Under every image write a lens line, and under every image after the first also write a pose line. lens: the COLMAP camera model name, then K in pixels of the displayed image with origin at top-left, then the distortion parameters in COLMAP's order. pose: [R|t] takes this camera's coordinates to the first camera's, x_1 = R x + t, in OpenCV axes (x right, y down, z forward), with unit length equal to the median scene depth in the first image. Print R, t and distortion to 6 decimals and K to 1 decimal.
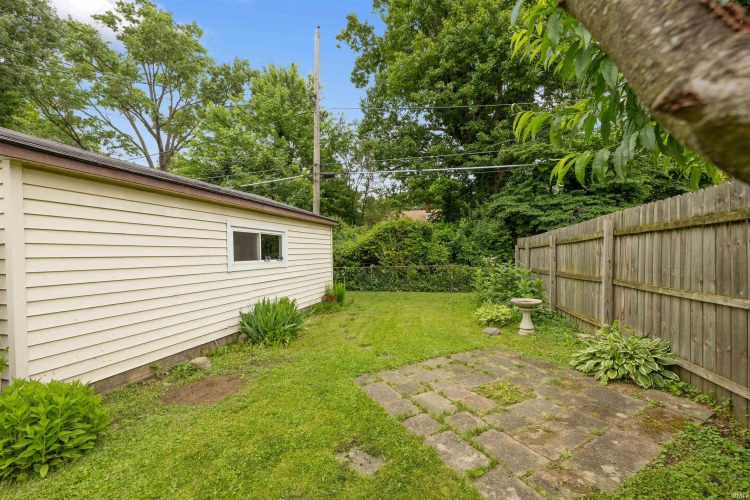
lens RADIAL K [[316.4, 0, 369.3], [0, 316.4, 263.1], [0, 0, 1]] dist [-0.000050, -0.001193]
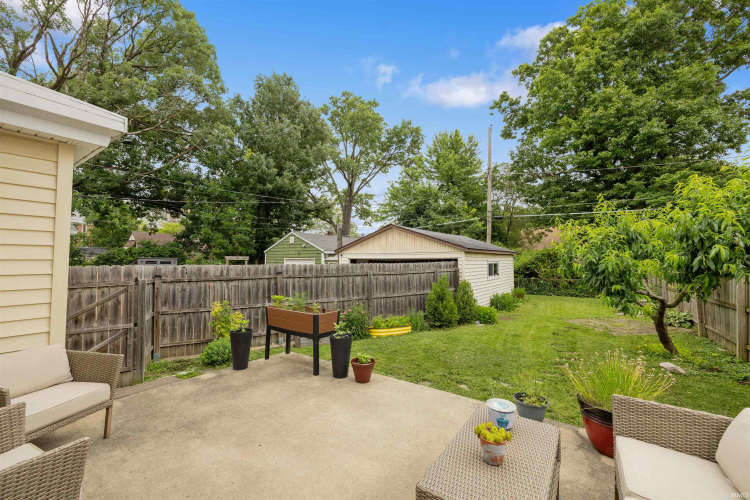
lens RADIAL K [[316.4, 0, 368.3], [0, 316.4, 246.7], [0, 0, 1]] dist [-0.000050, -0.001193]
pose [[0.934962, -0.002398, -0.354741, -0.176555], [-0.022688, 0.997526, -0.066539, -0.020596], [0.354023, 0.070259, 0.932594, -0.653221]]
